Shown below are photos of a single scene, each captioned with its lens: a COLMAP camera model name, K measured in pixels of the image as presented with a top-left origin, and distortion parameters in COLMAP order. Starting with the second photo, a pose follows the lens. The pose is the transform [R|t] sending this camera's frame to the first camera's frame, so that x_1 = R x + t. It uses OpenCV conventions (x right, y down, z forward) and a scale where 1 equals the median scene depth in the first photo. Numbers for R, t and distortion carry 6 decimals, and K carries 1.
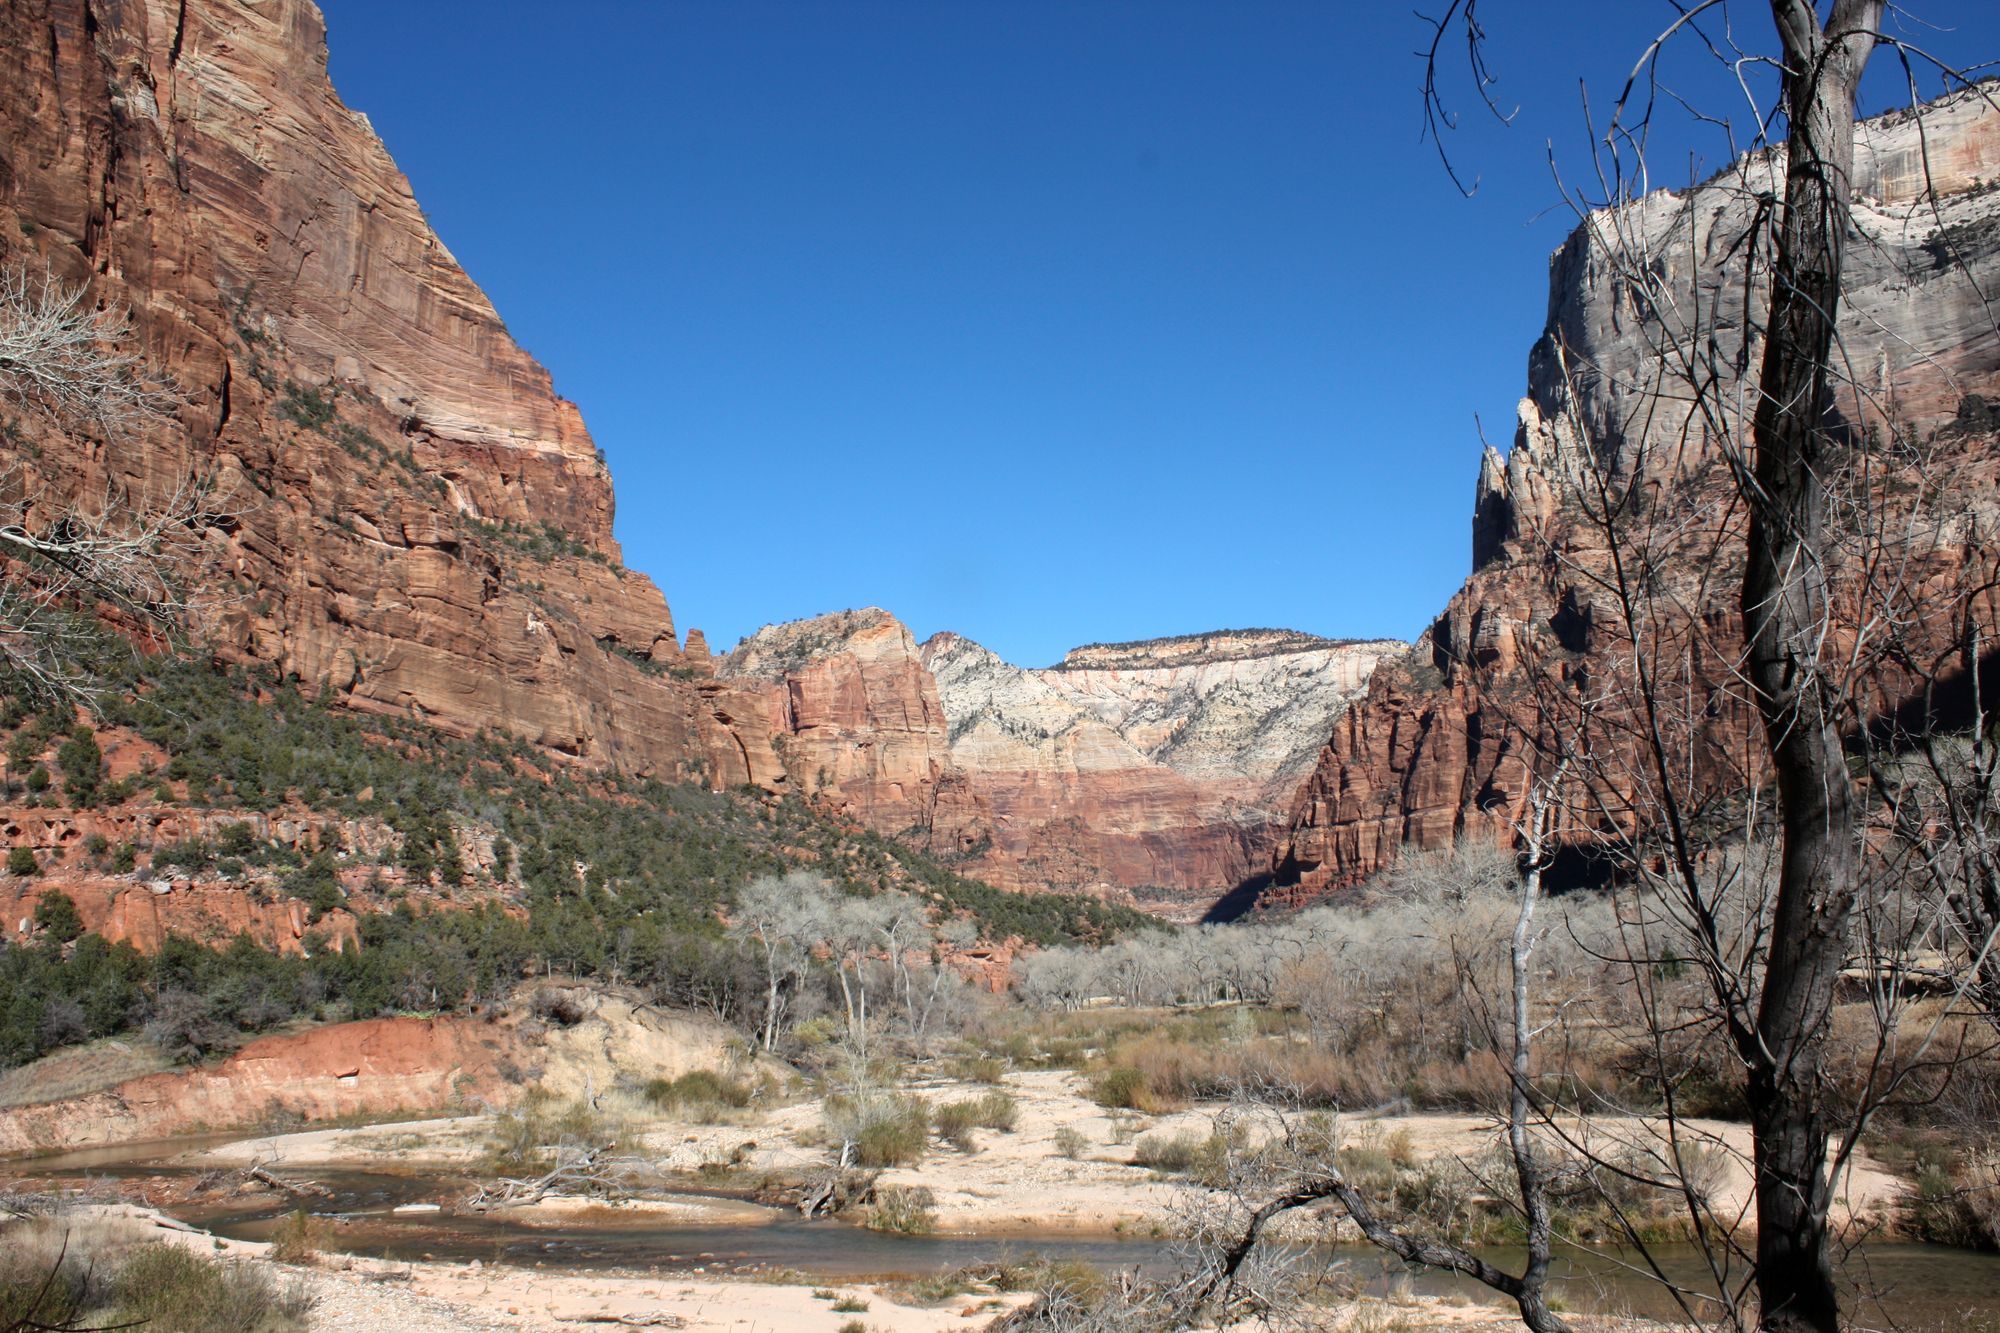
lens RADIAL K [[1635.5, 0, 1000.0], [0, 1635.5, 666.5], [0, 0, 1]] dist [-0.168222, 0.134347]
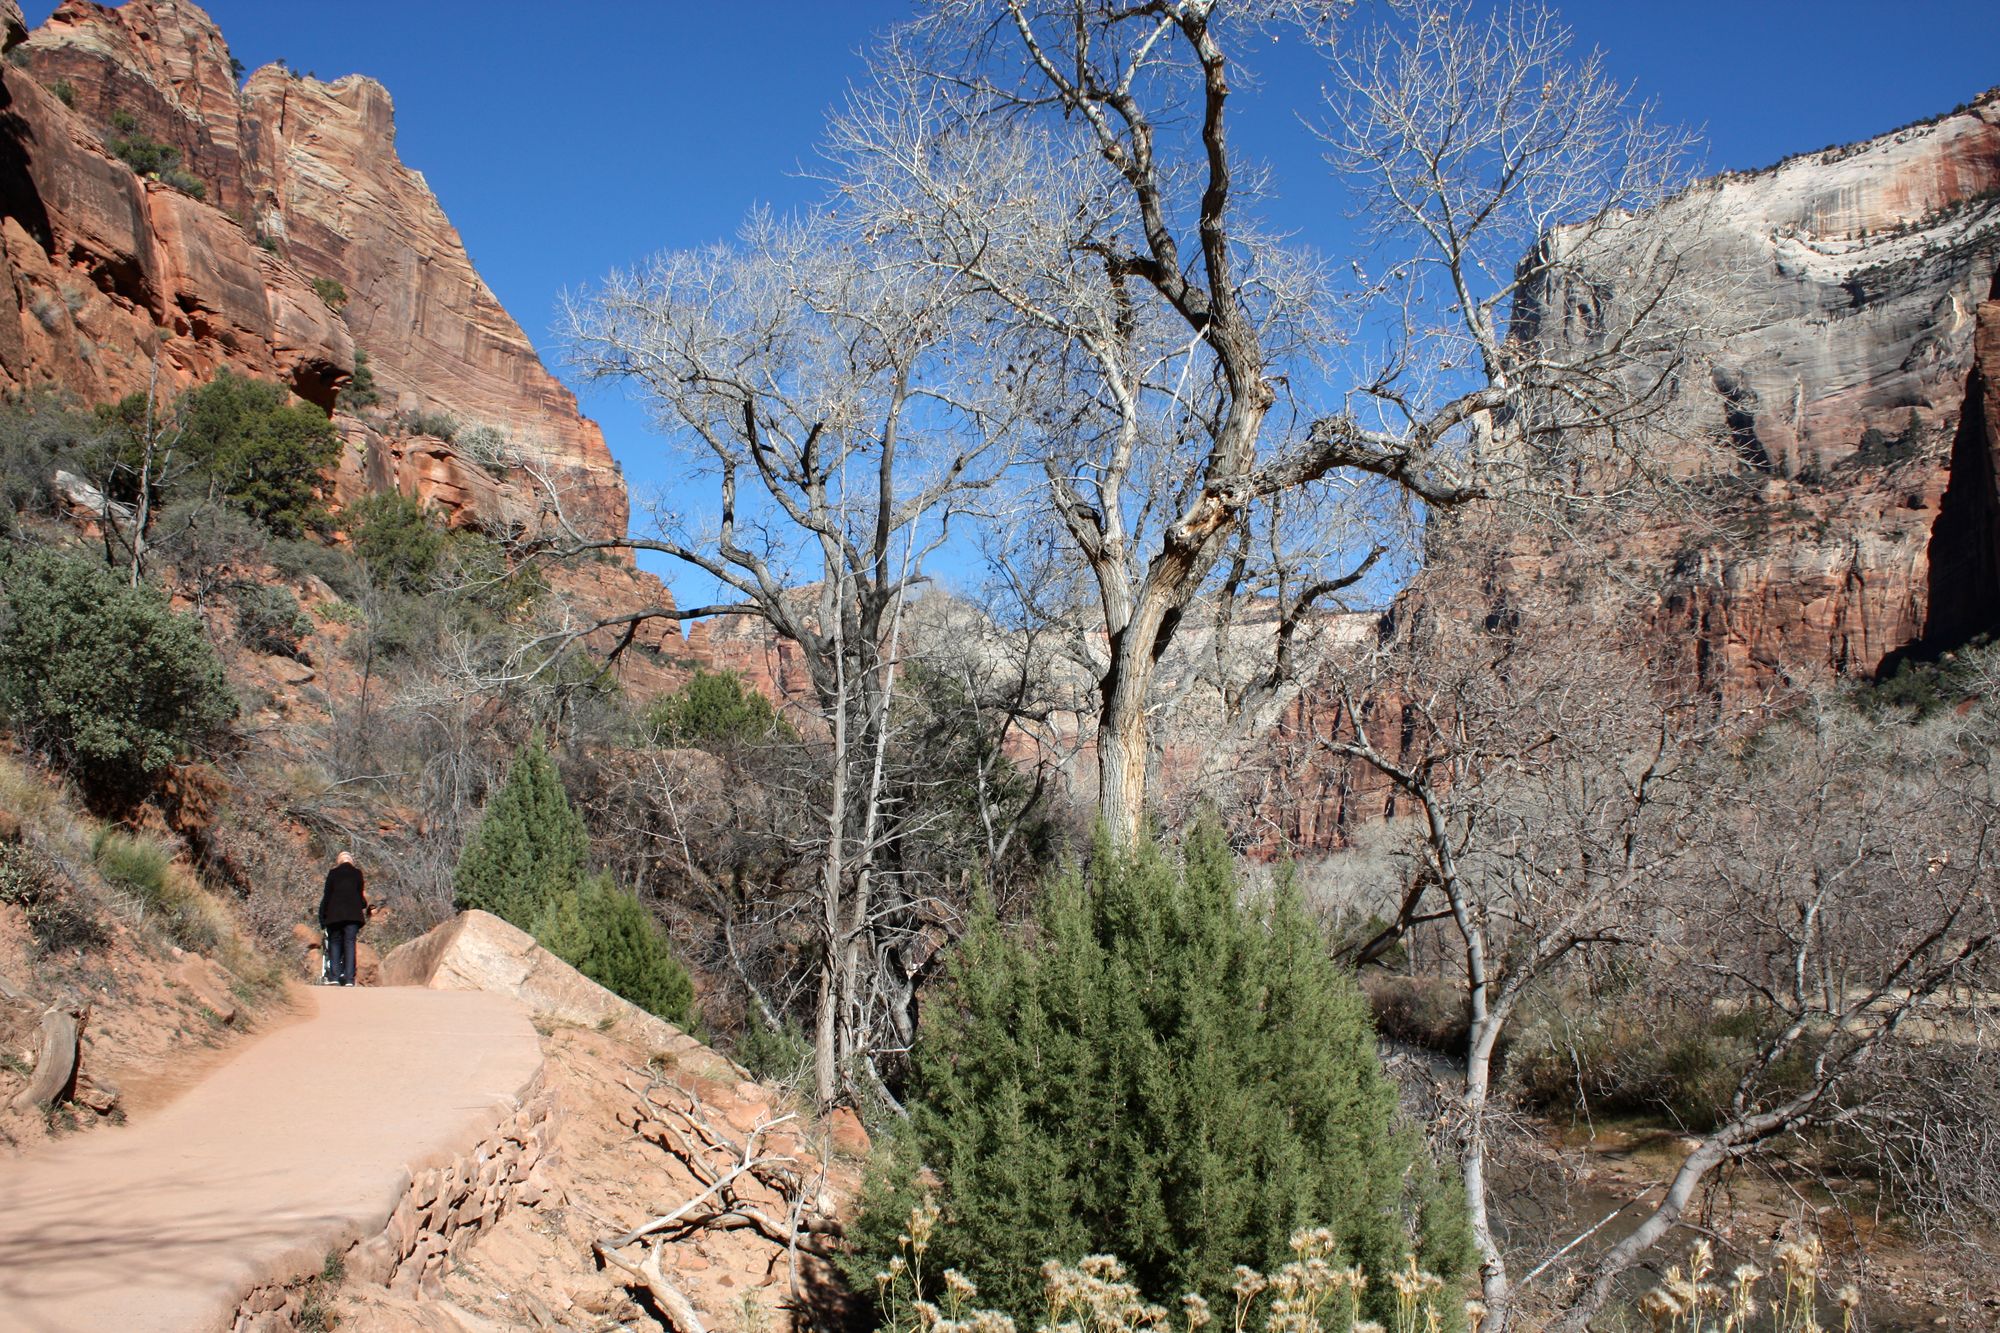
lens RADIAL K [[1775.7, 0, 1000.0], [0, 1775.7, 666.5], [0, 0, 1]] dist [-0.171906, 0.170978]
pose [[0.999574, 0.028820, -0.004665, 0.027488], [-0.028624, 0.998877, 0.037744, -0.038099], [0.005747, -0.037594, 0.999277, -0.208011]]
